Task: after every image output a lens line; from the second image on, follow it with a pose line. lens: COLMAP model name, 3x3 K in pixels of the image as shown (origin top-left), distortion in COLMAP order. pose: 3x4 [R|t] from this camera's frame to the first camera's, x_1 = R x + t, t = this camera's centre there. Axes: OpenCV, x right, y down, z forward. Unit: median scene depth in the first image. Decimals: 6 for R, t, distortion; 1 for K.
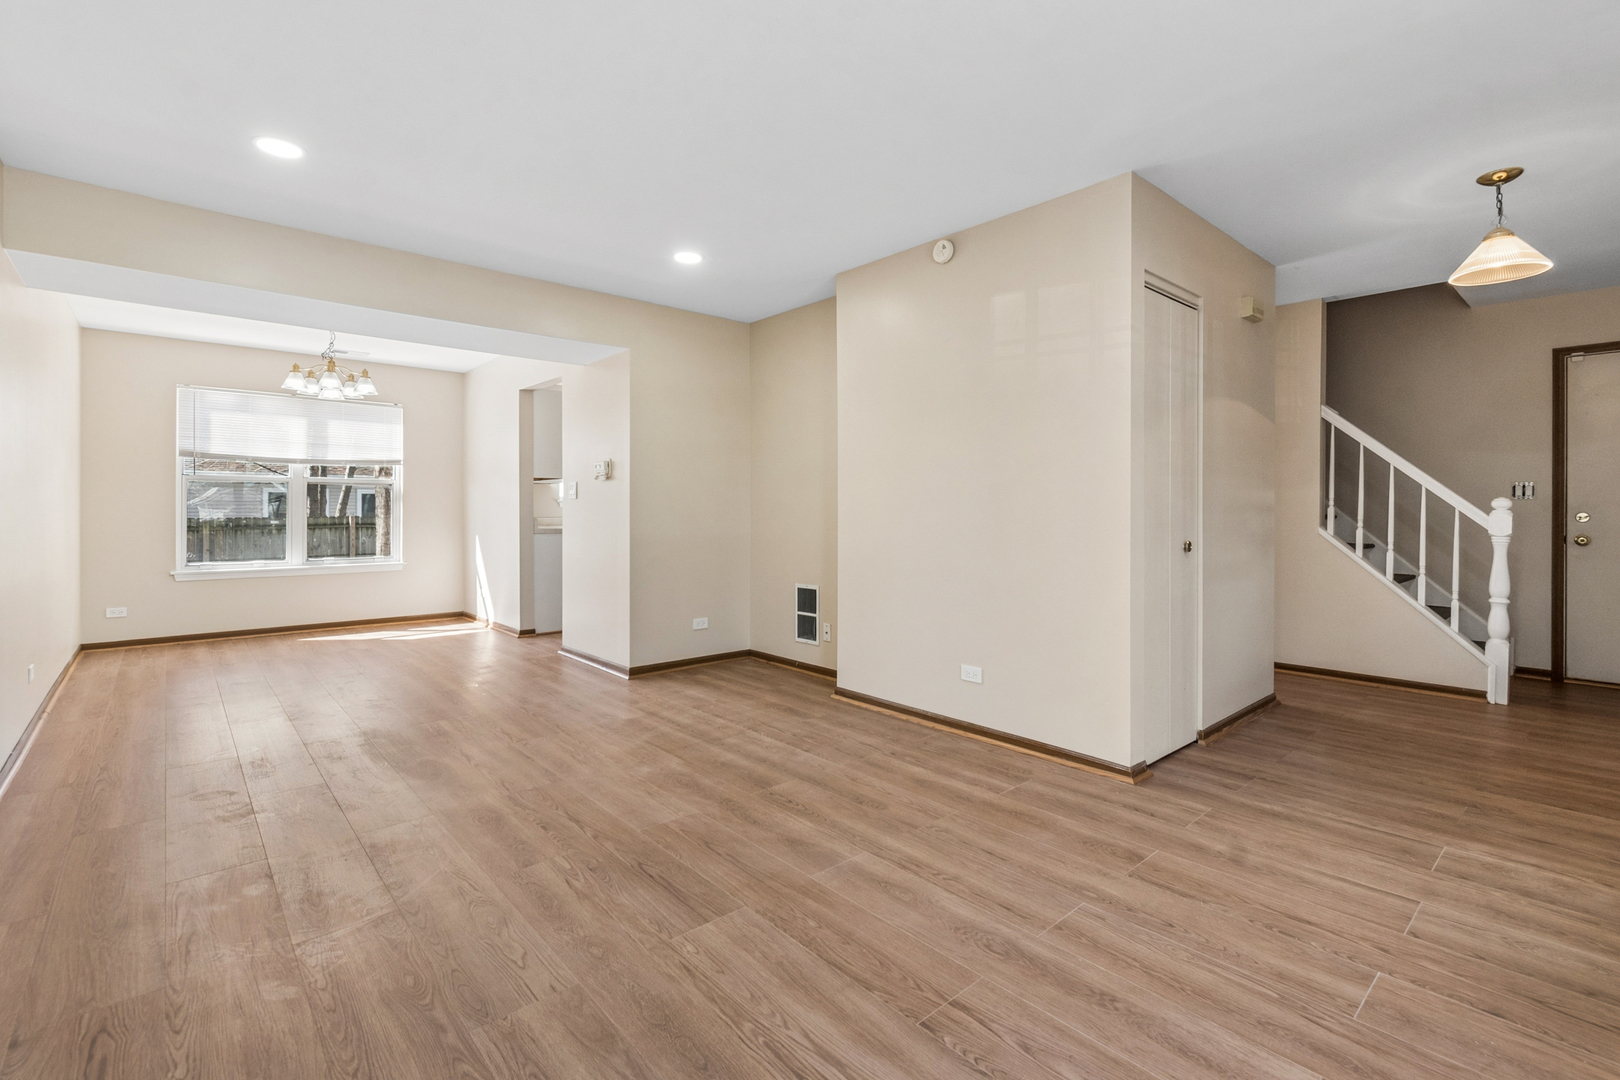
lens RADIAL K [[722.1, 0, 810.6], [0, 722.1, 517.3], [0, 0, 1]] dist [0.001583, -0.000118]
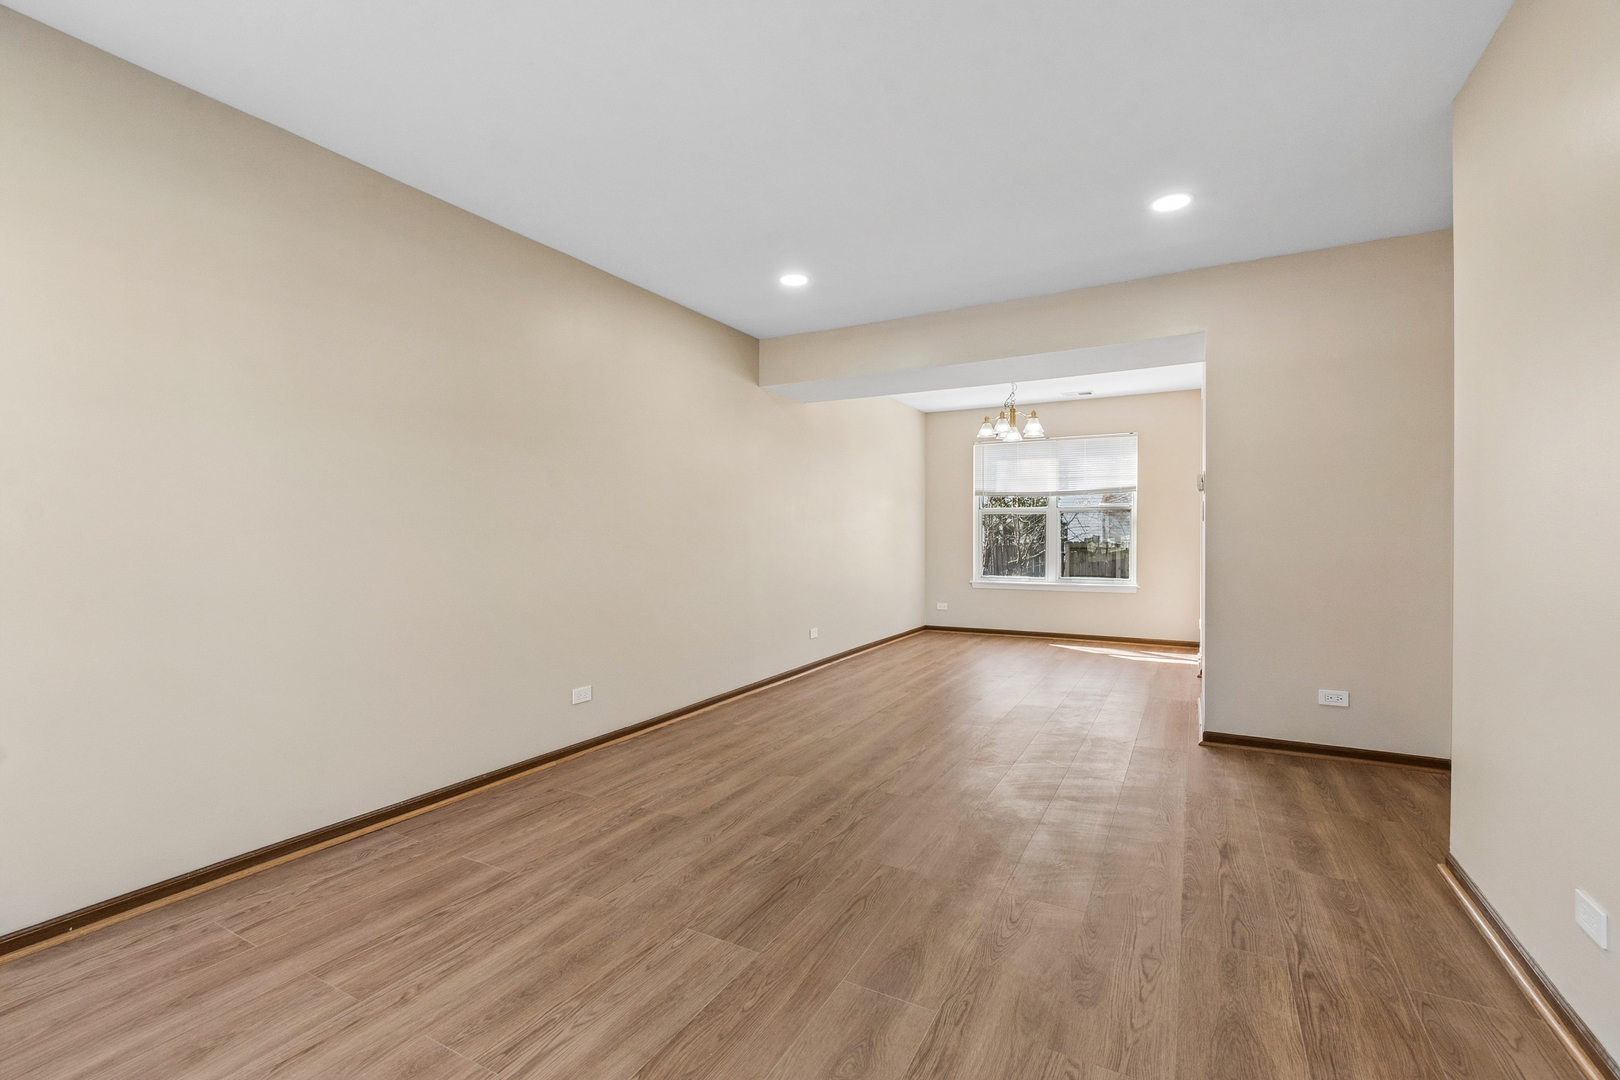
lens RADIAL K [[716.1, 0, 810.0], [0, 716.1, 540.0], [0, 0, 1]] dist [0.001294, -0.000424]
pose [[0.332479, 0.002745, -0.943107, 0.332203], [-0.007283, 0.999973, 0.000343, 0.000073], [0.943082, 0.006754, 0.332490, 0.306643]]
